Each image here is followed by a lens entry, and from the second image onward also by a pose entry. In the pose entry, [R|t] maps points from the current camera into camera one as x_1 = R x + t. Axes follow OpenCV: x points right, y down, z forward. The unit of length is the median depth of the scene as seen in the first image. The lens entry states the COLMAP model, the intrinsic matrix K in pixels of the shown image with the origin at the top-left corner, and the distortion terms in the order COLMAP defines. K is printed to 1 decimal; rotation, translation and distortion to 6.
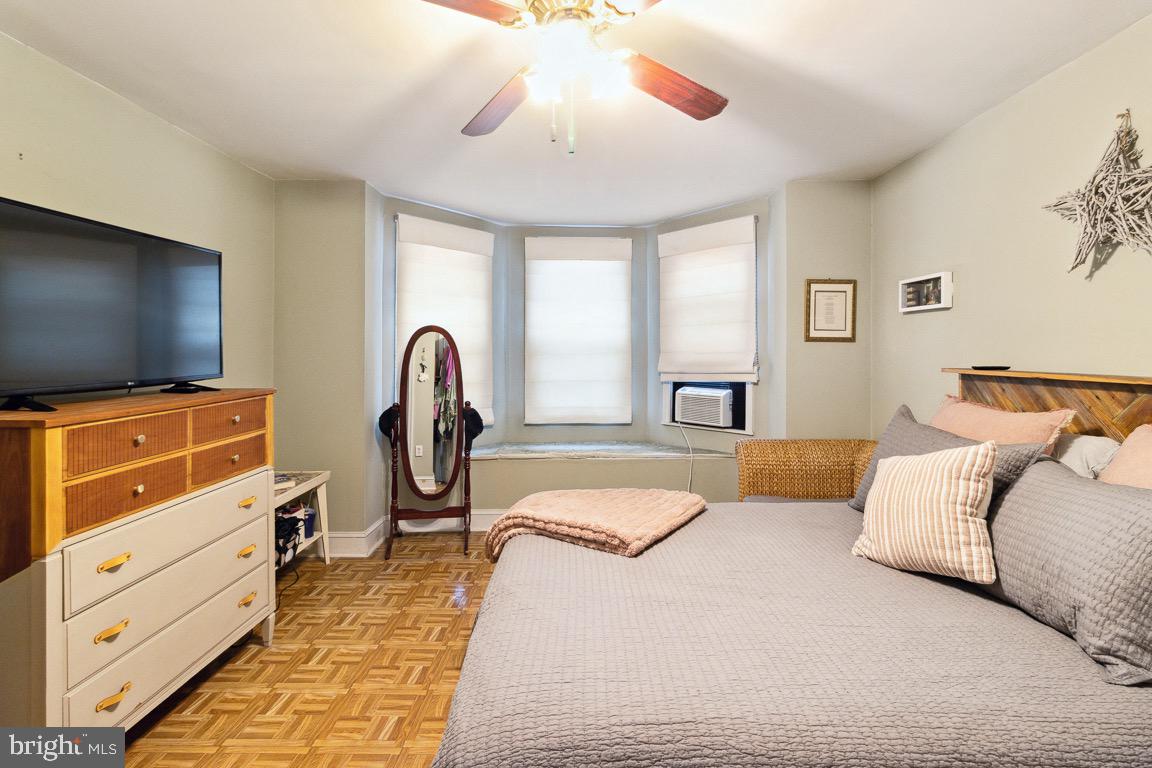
lens RADIAL K [[534.6, 0, 574.6], [0, 534.6, 353.1], [0, 0, 1]] dist [0.000803, 0.000168]
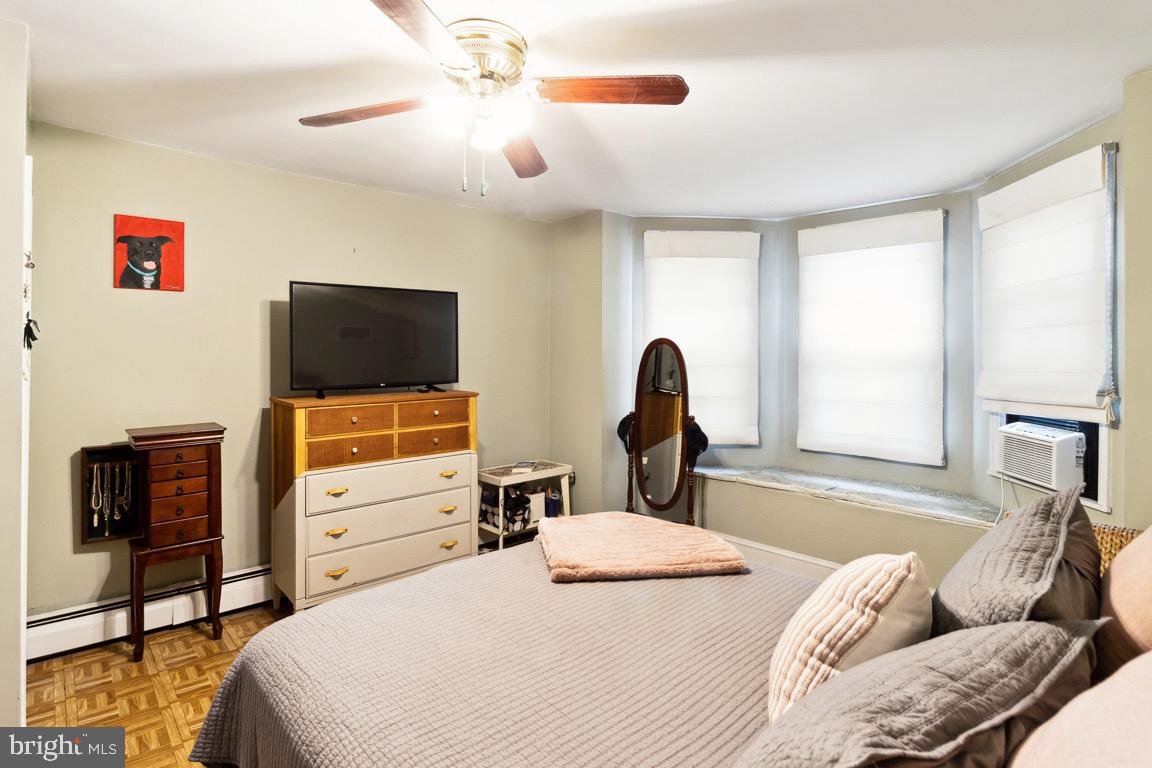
lens RADIAL K [[567.6, 0, 562.8], [0, 567.6, 360.2], [0, 0, 1]] dist [0.000103, -0.000816]
pose [[0.682279, 0.010485, -0.731017, 0.396327], [-0.007420, 0.999945, 0.007416, -0.016500], [0.731055, 0.000365, 0.682319, 0.132863]]
